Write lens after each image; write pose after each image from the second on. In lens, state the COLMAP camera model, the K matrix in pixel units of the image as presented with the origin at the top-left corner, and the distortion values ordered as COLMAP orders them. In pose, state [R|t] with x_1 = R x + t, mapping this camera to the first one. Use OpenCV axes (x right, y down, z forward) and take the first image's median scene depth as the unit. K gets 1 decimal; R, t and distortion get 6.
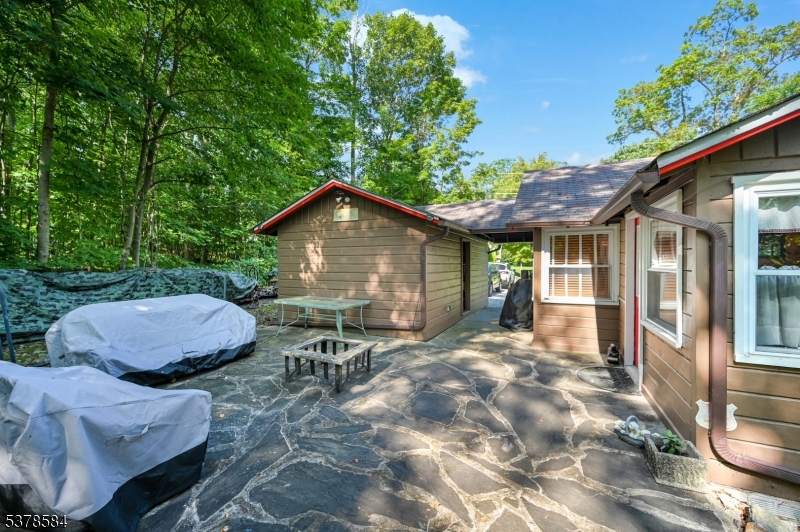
lens RADIAL K [[320.1, 0, 389.9], [0, 320.1, 265.5], [0, 0, 1]] dist [0.000596, 0.000177]
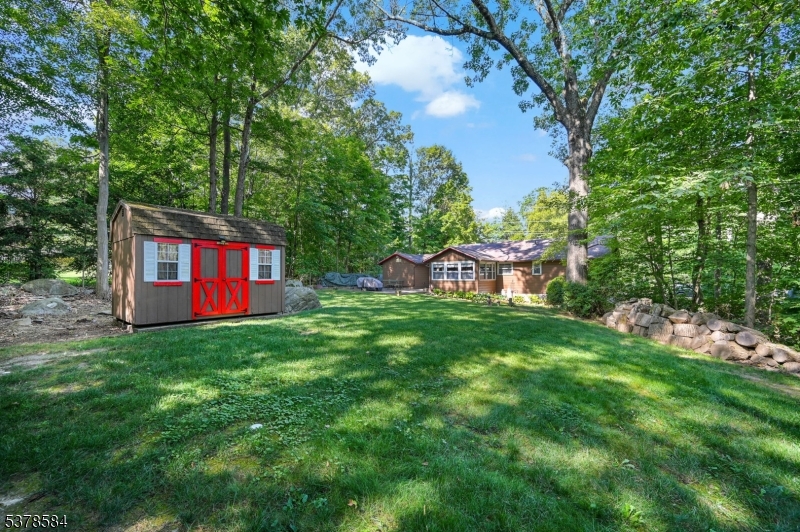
lens RADIAL K [[320.1, 0, 389.9], [0, 320.1, 265.5], [0, 0, 1]] dist [0.000596, 0.000177]
pose [[0.974894, 0.000227, -0.222668, 0.646426], [-0.005315, 0.999738, -0.022251, 0.010691], [0.222605, 0.022876, 0.974640, -2.935195]]
